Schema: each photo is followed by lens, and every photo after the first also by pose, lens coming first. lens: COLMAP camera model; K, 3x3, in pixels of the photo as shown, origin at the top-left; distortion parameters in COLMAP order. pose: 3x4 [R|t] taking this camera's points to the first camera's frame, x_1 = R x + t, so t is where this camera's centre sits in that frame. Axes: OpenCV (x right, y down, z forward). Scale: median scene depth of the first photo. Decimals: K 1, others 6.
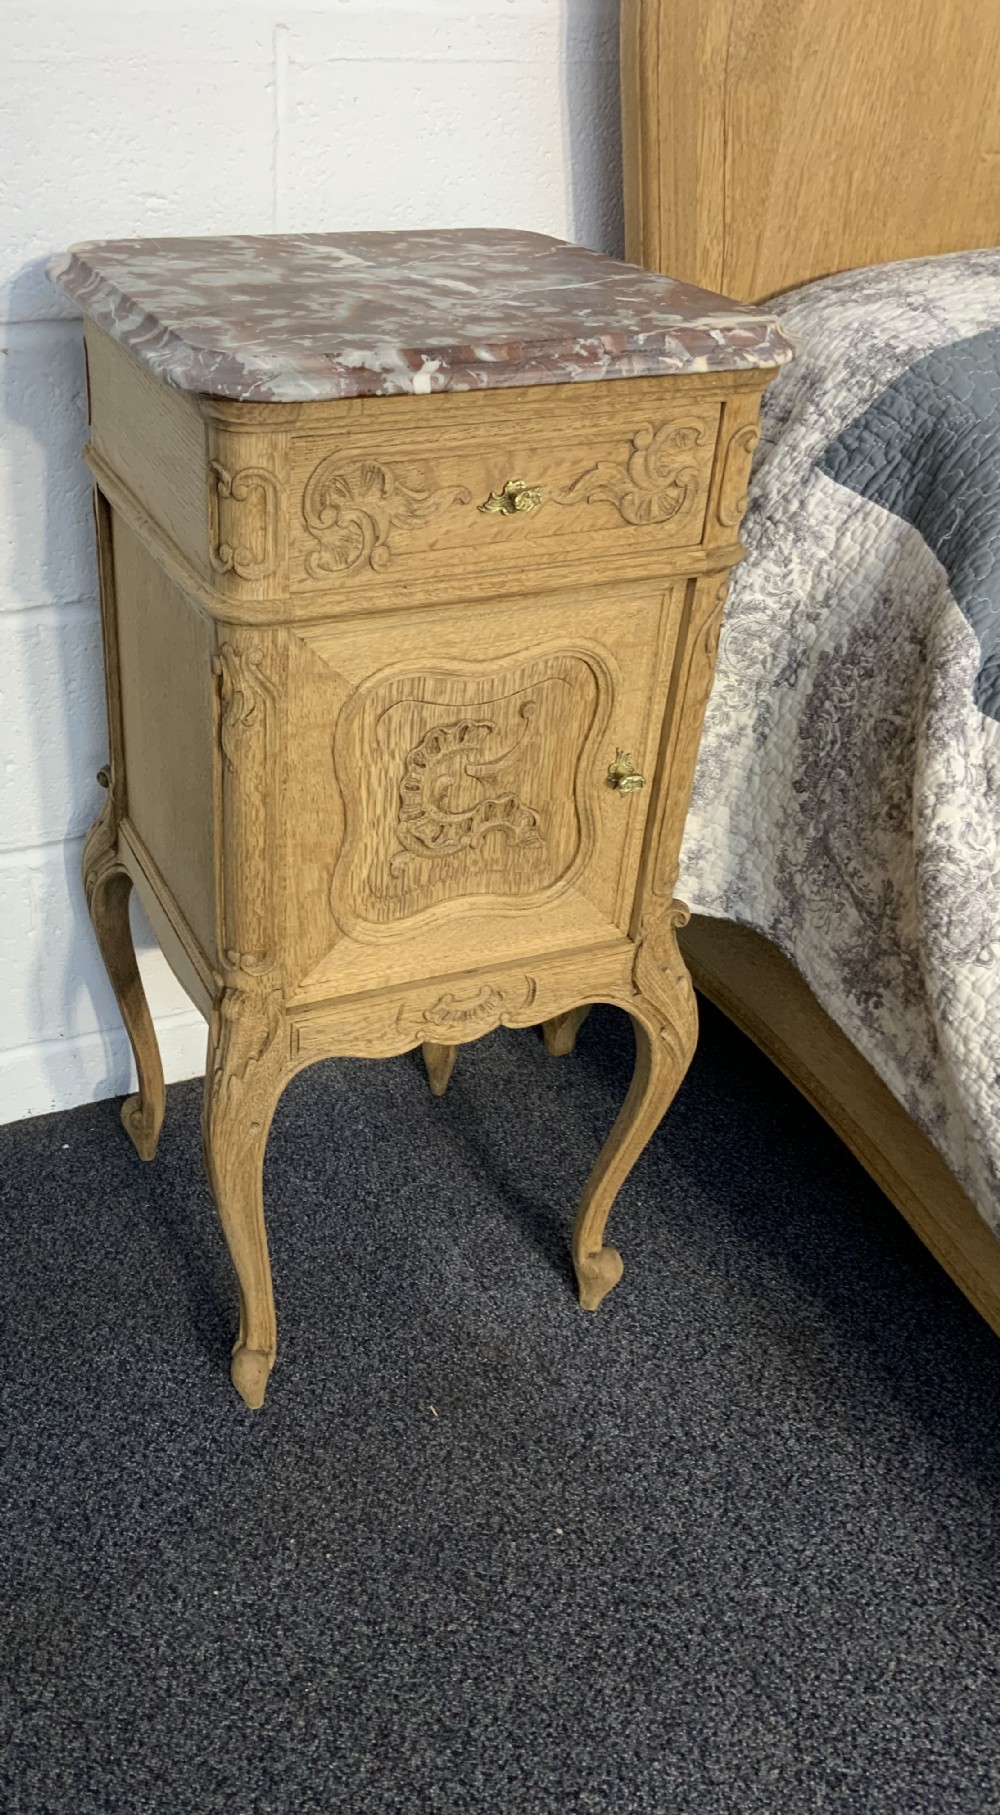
lens RADIAL K [[1488.1, 0, 309.4], [0, 1488.1, 879.9], [0, 0, 1]] dist [0.017440, -0.021123]
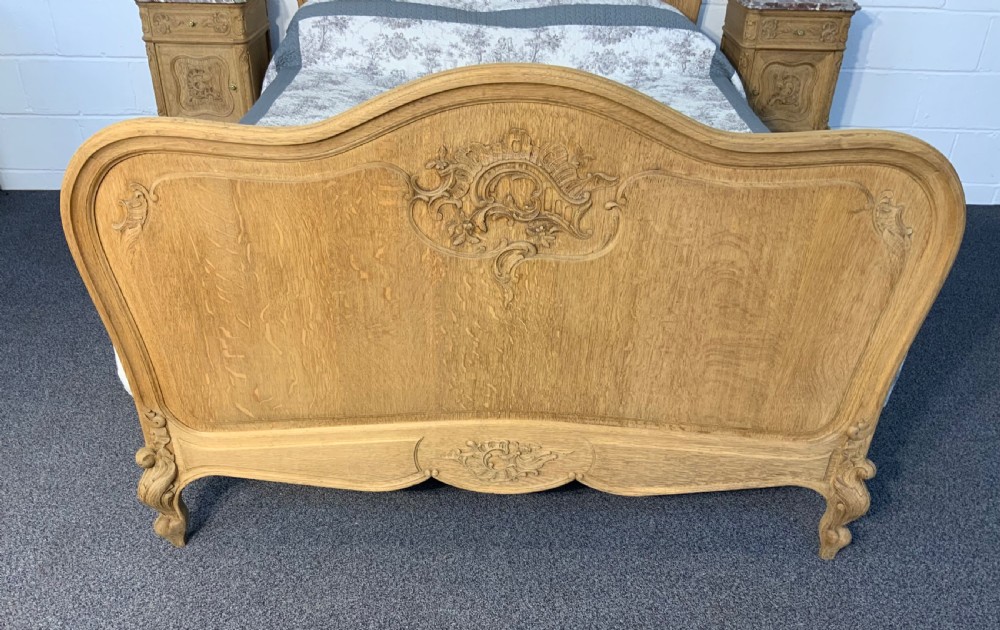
lens RADIAL K [[848.4, 0, 468.6], [0, 848.4, 387.7], [0, 0, 1]] dist [0.076765, -0.162427]
pose [[0.915042, 0.213415, -0.342273, 2.187540], [-0.205788, 0.976822, 0.058913, 0.600646], [0.346913, 0.016528, 0.937752, -1.456531]]
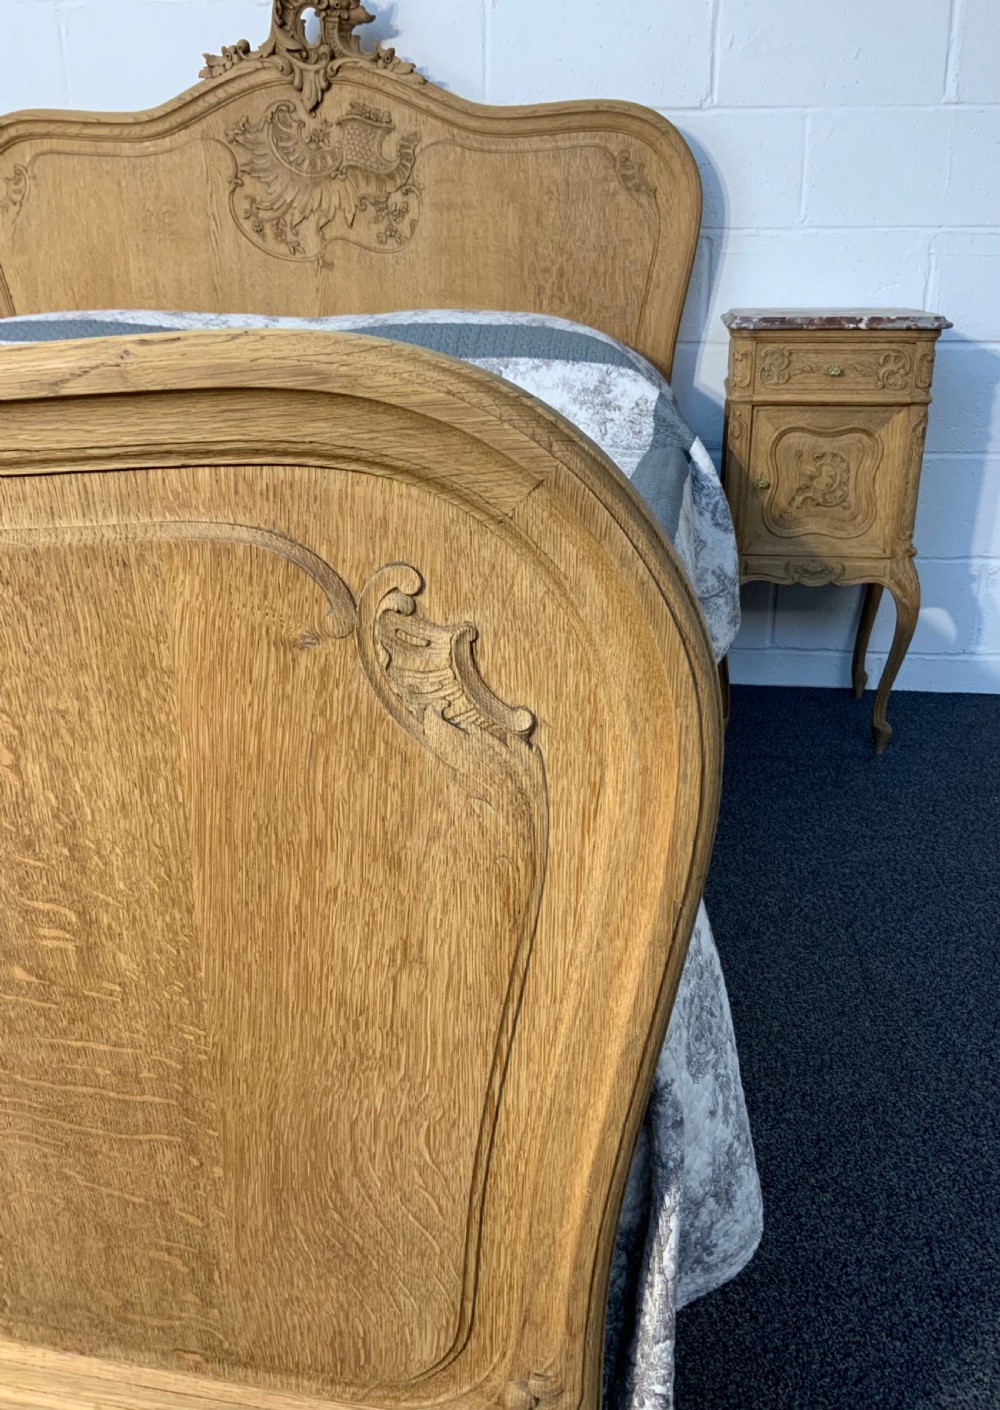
lens RADIAL K [[1149.0, 0, 523.4], [0, 1149.0, 701.1], [0, 0, 1]] dist [0.057712, -0.118694]
pose [[0.862562, 0.160245, -0.479904, 2.571794], [-0.247497, 0.960924, -0.123980, 0.326778], [0.441284, 0.225716, 0.868516, -0.283895]]
